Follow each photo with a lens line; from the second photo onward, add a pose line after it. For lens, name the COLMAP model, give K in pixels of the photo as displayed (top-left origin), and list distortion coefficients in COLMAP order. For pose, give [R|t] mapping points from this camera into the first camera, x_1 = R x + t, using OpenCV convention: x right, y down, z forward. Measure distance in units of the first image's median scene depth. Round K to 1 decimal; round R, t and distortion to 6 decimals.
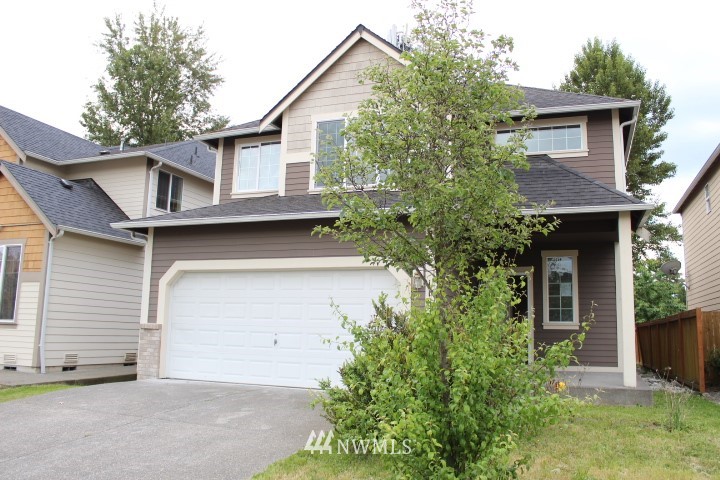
lens RADIAL K [[600.9, 0, 362.4], [0, 600.9, 238.2], [0, 0, 1]] dist [-0.149938, 0.115631]
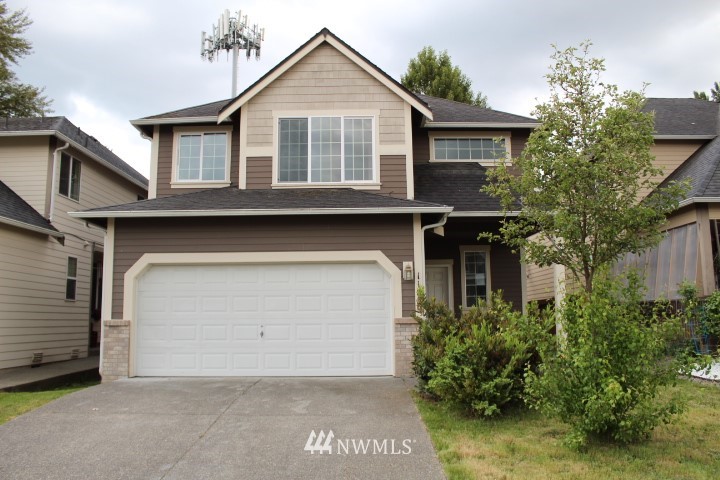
lens RADIAL K [[600.9, 0, 362.5], [0, 600.9, 243.6], [0, 0, 1]] dist [-0.149938, 0.115631]
pose [[0.934555, 0.010477, 0.355665, -0.307529], [-0.021210, 0.999429, 0.026292, -0.009660], [-0.355186, -0.032115, 0.934244, -0.010462]]
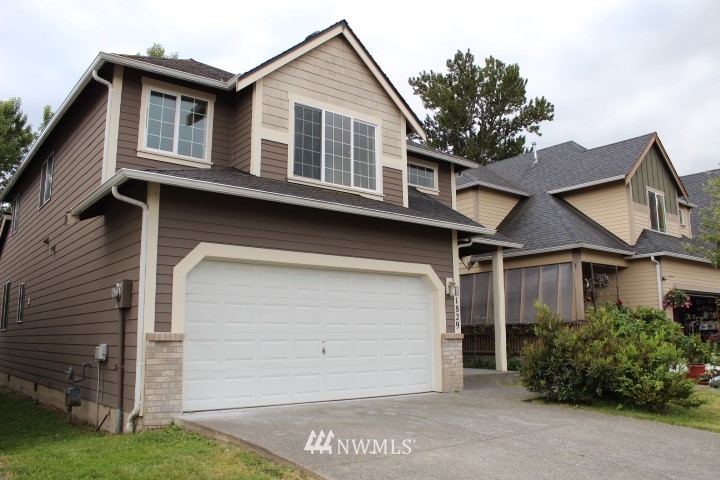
lens RADIAL K [[600.9, 0, 361.1], [0, 600.9, 241.4], [0, 0, 1]] dist [-0.149938, 0.115631]
pose [[0.506015, 0.112533, 0.855152, -0.774564], [-0.112344, 0.991605, -0.064012, 0.057703], [-0.855177, -0.063680, 0.514409, 0.452729]]
